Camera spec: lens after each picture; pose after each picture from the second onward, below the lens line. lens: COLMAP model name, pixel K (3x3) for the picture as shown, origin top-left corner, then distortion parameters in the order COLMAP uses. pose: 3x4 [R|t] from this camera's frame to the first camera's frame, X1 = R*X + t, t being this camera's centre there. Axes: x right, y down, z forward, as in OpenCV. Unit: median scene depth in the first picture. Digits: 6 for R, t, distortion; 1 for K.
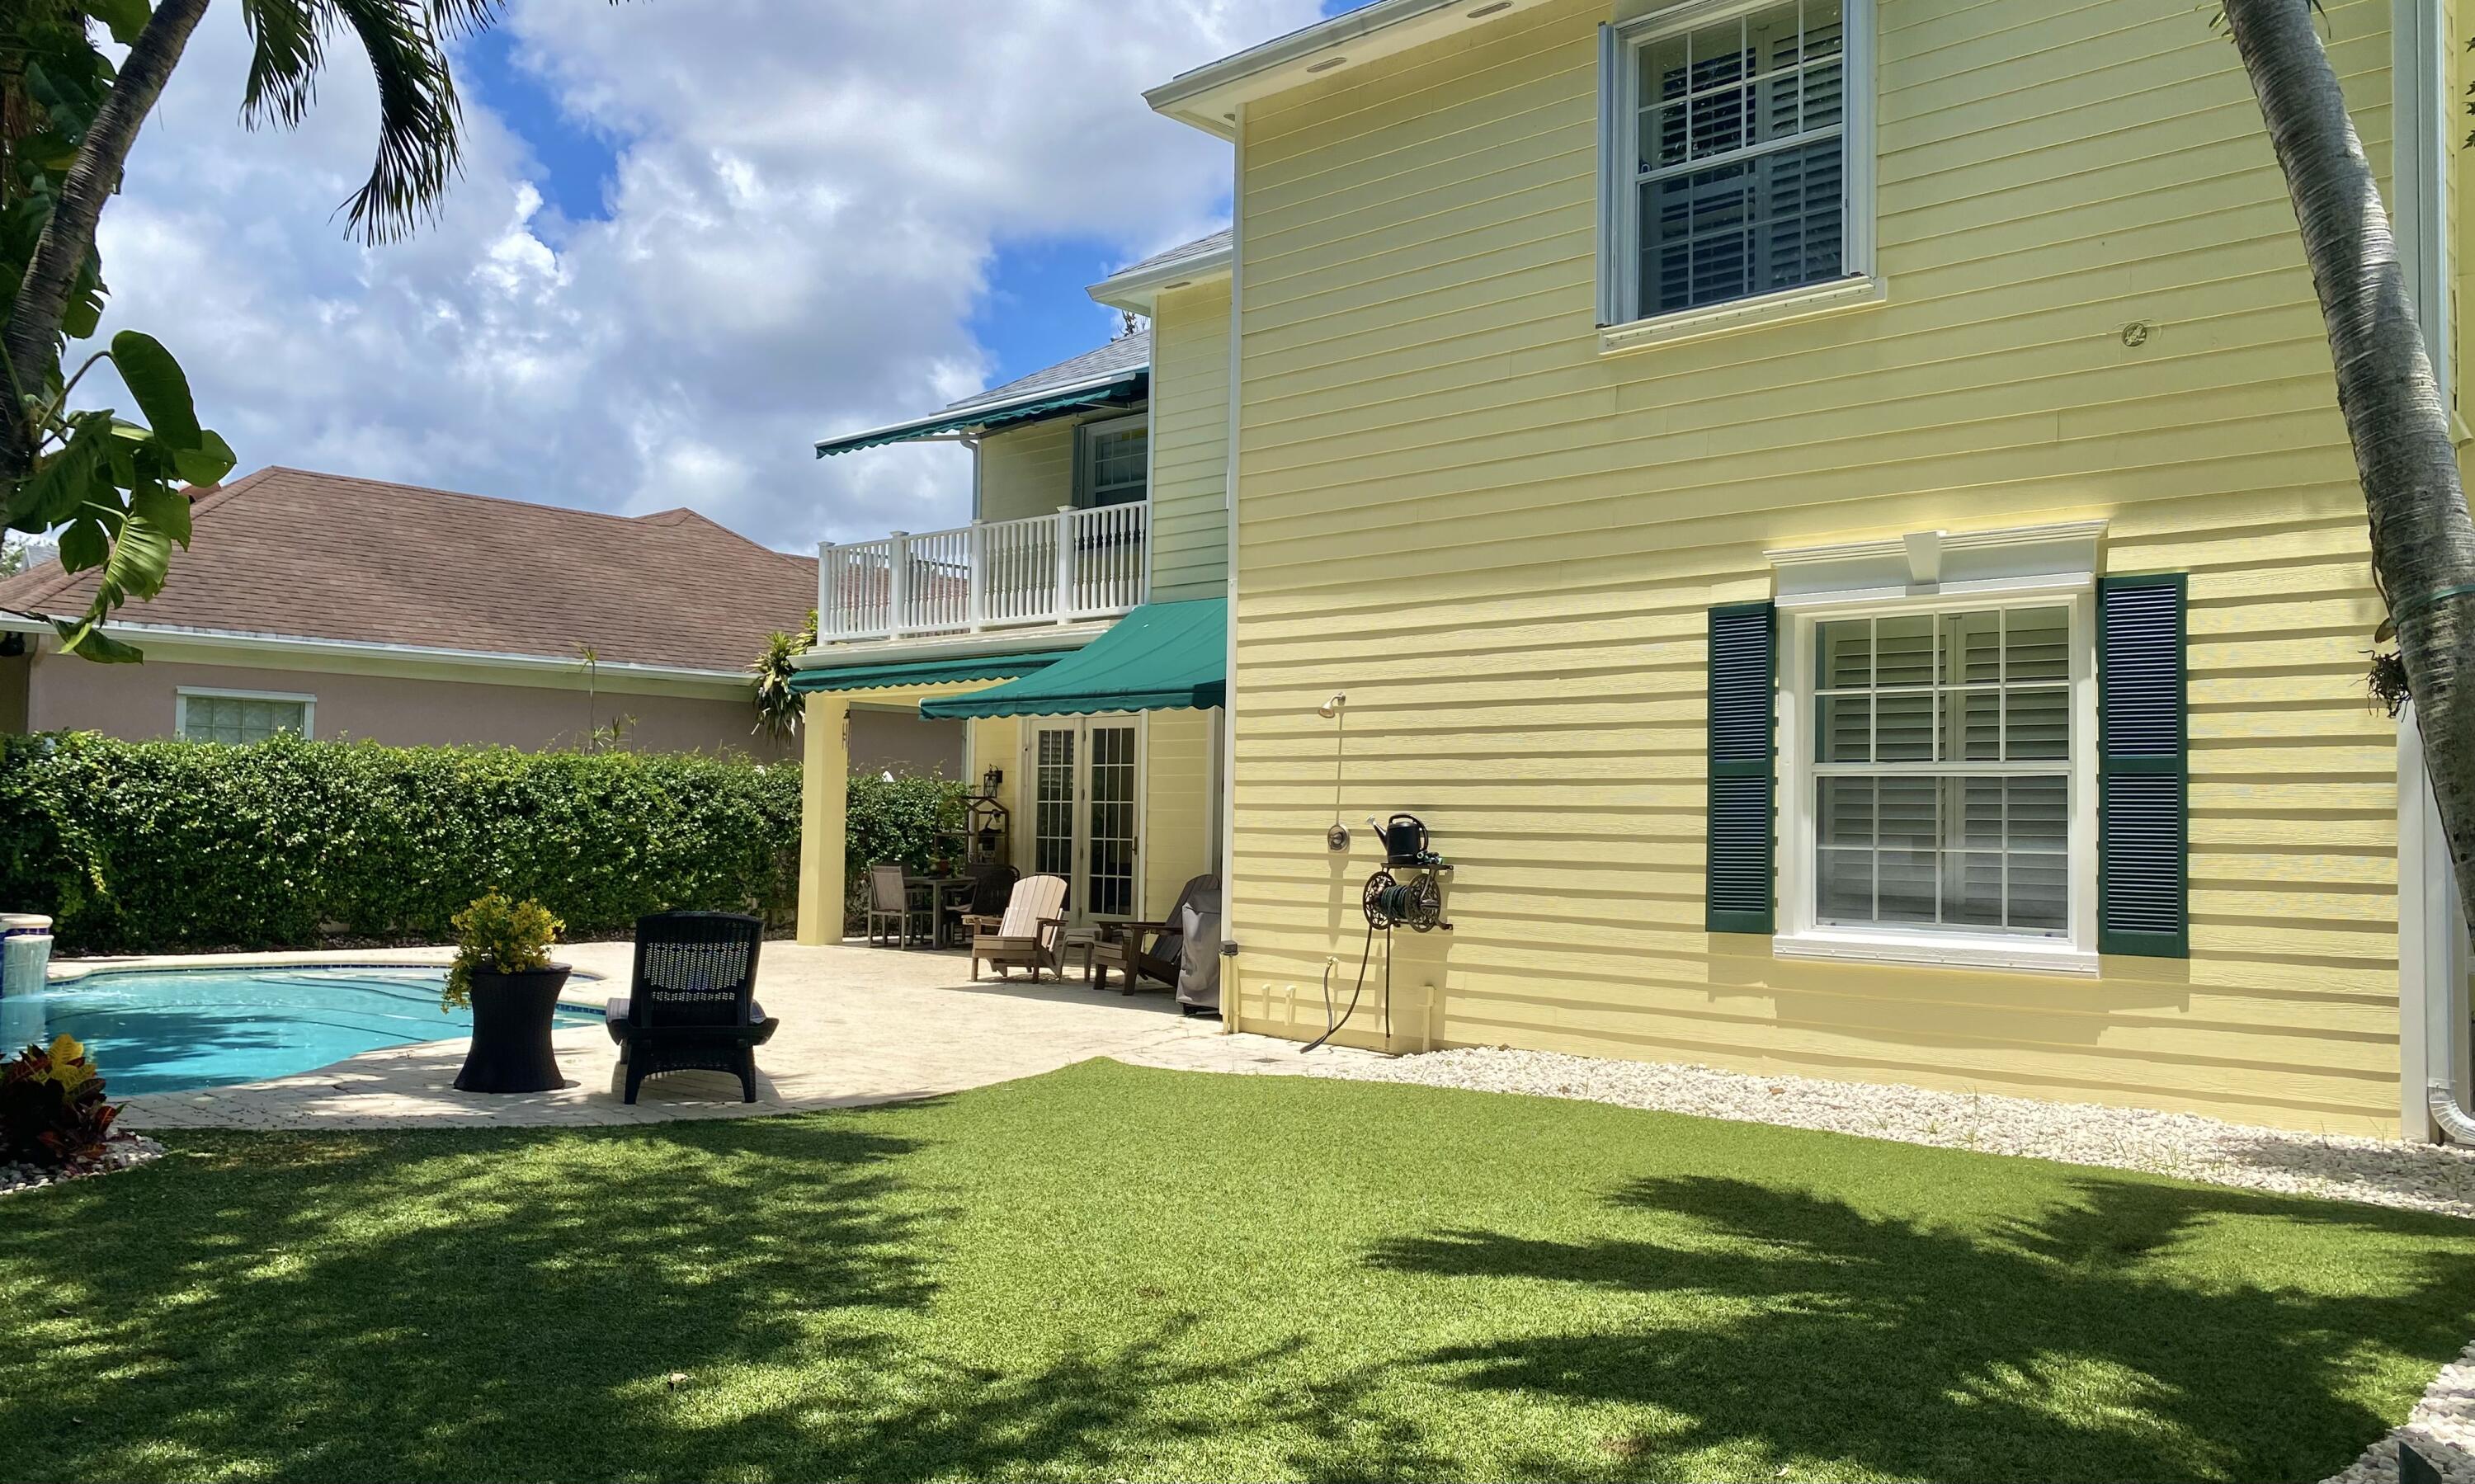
lens RADIAL K [[1850.0, 0, 1217.0], [0, 1850.0, 777.0], [0, 0, 1]] dist [0.057734, -0.095908]
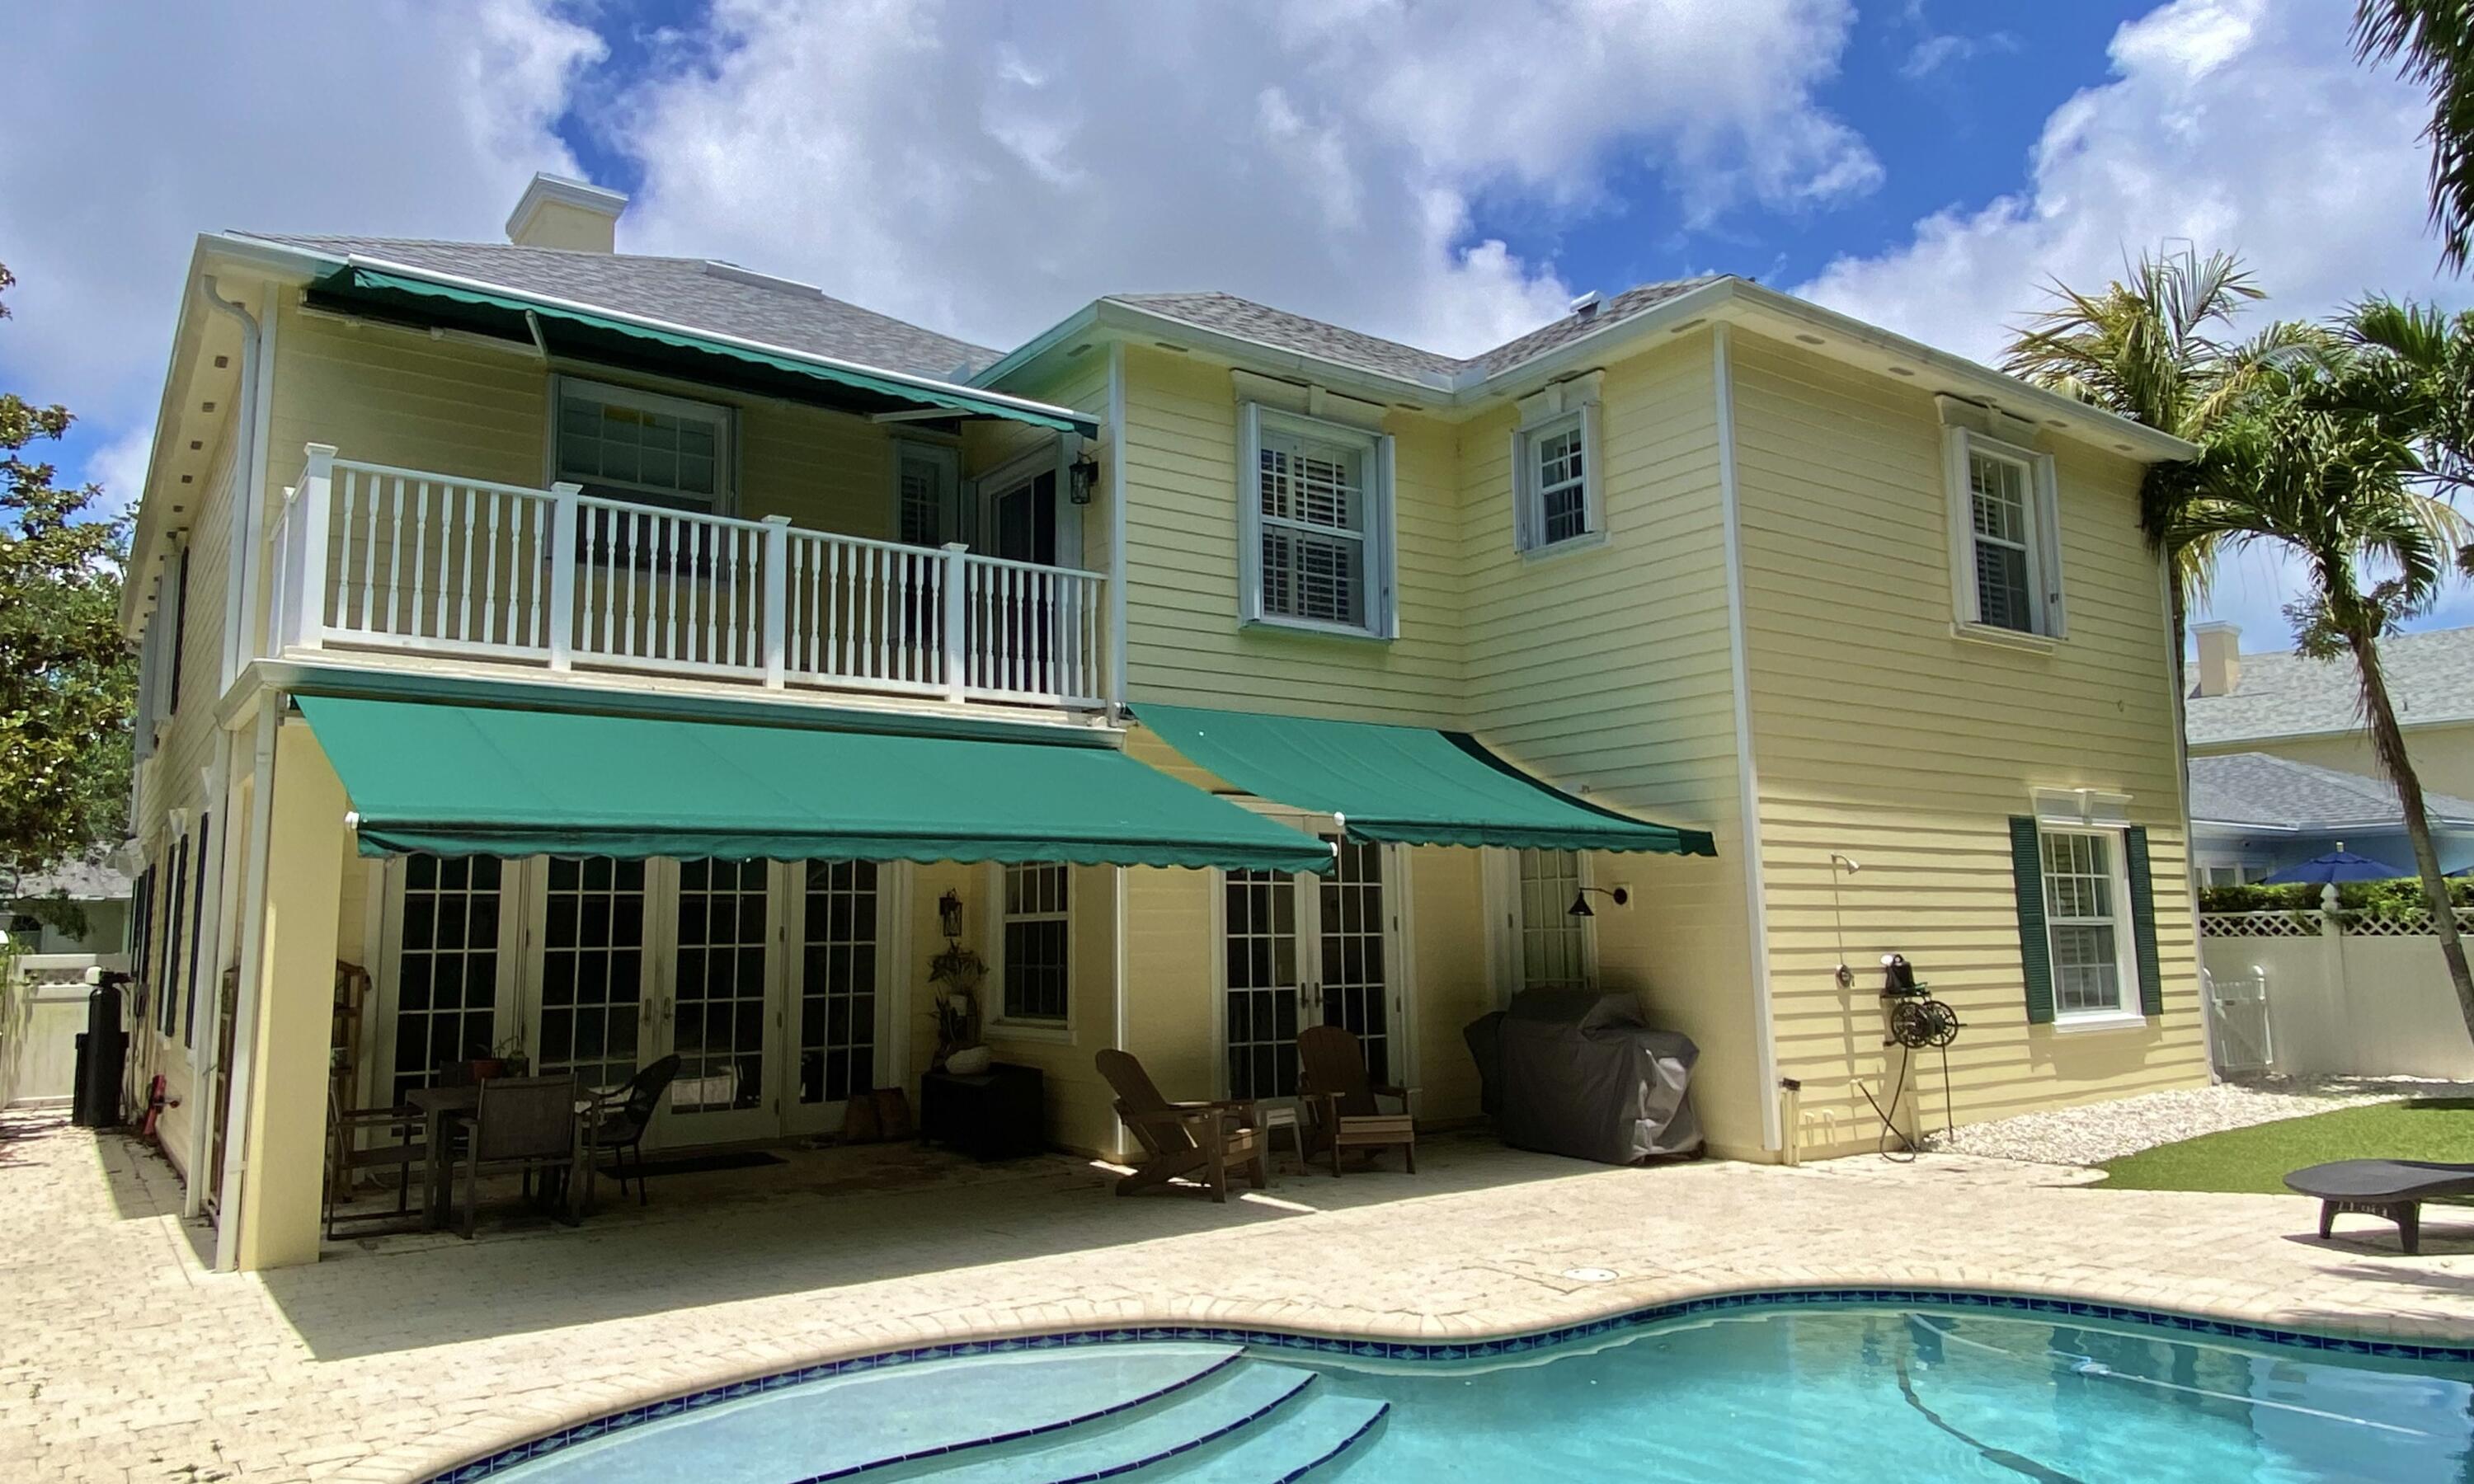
lens RADIAL K [[1561.9, 0, 1237.0], [0, 1561.9, 742.0], [0, 0, 1]] dist [0.081870, -0.104831]
pose [[0.193703, 0.102376, 0.975704, -1.150130], [-0.010109, 0.994696, -0.102362, -0.009848], [-0.981008, 0.009965, 0.193711, 1.346423]]
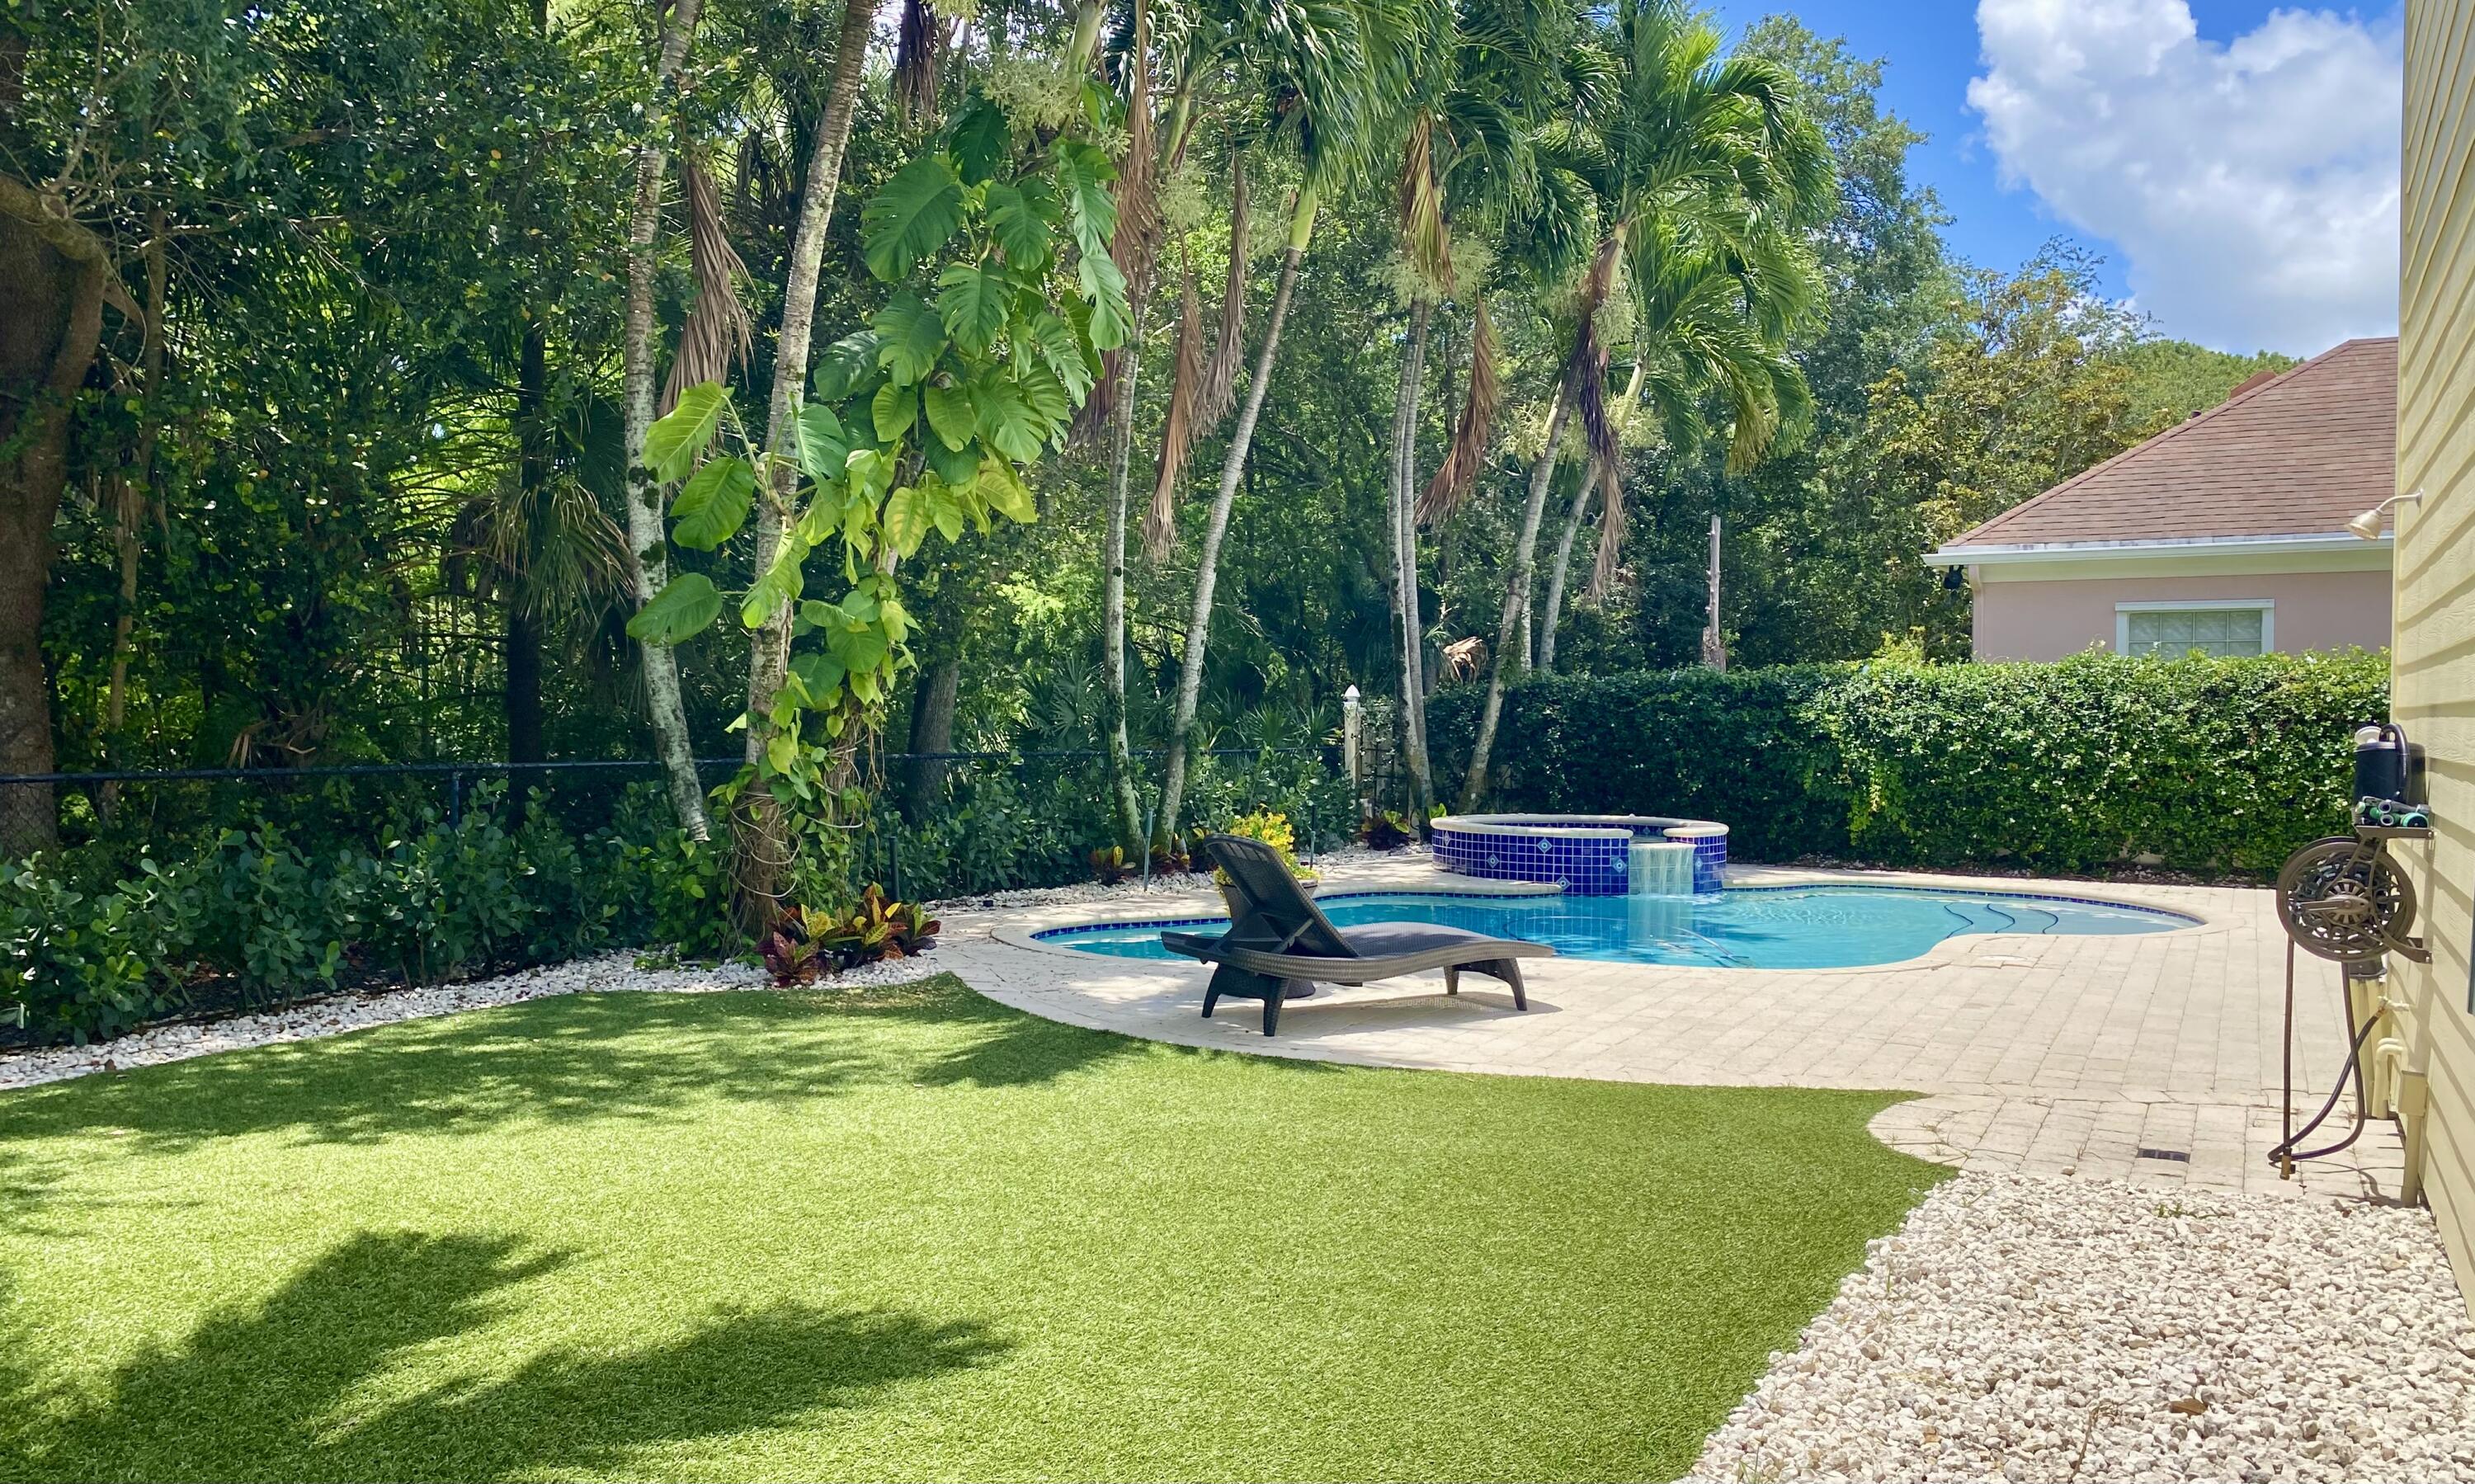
lens RADIAL K [[1866.0, 0, 1246.2], [0, 1866.0, 736.6], [0, 0, 1]] dist [0.062691, -0.089246]
pose [[0.253126, -0.007384, -0.967405, 0.557747], [0.024861, 0.999690, -0.001125, 0.020920], [0.967114, -0.023766, 0.253231, 0.641738]]
